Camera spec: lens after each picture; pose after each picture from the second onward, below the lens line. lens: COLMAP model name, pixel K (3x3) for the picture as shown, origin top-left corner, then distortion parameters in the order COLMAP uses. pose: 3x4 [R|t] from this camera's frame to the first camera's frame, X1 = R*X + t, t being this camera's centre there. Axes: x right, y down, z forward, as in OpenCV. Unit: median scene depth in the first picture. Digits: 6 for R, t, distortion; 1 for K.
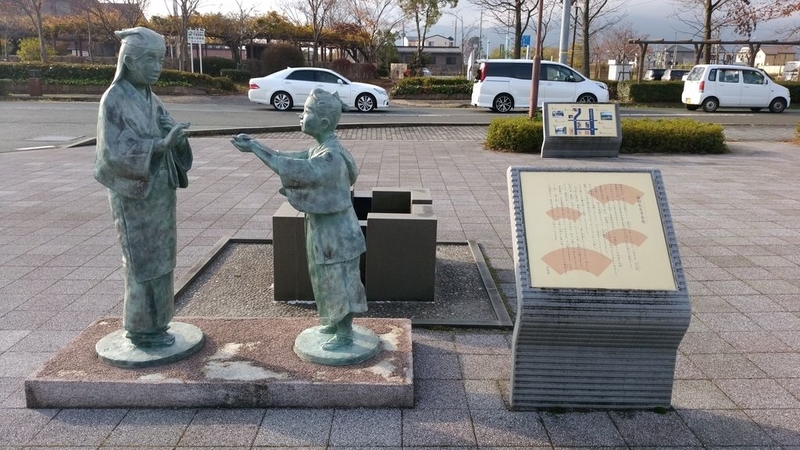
lens RADIAL K [[641.1, 0, 400.8], [0, 641.1, 223.0], [0, 0, 1]] dist [0.067170, -0.022955]
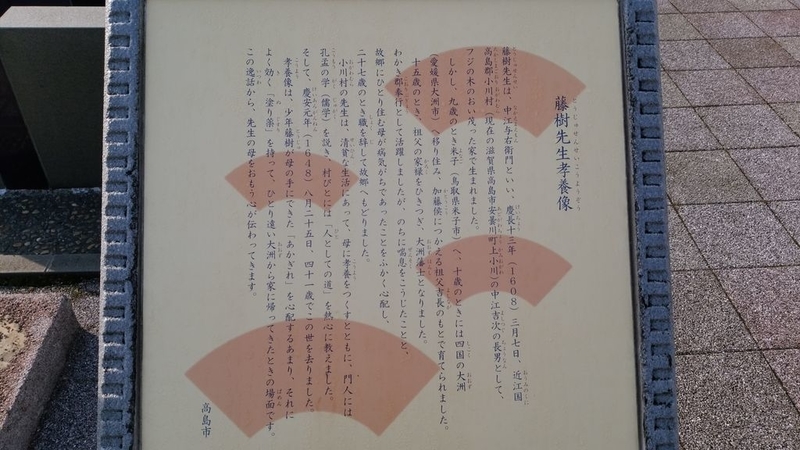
lens RADIAL K [[641.1, 0, 396.9], [0, 641.1, 225.8], [0, 0, 1]] dist [0.067170, -0.022955]
pose [[0.998796, -0.038765, 0.030054, 0.299180], [0.021602, 0.897728, 0.440021, -0.122045], [-0.044037, -0.438842, 0.897485, 0.762513]]
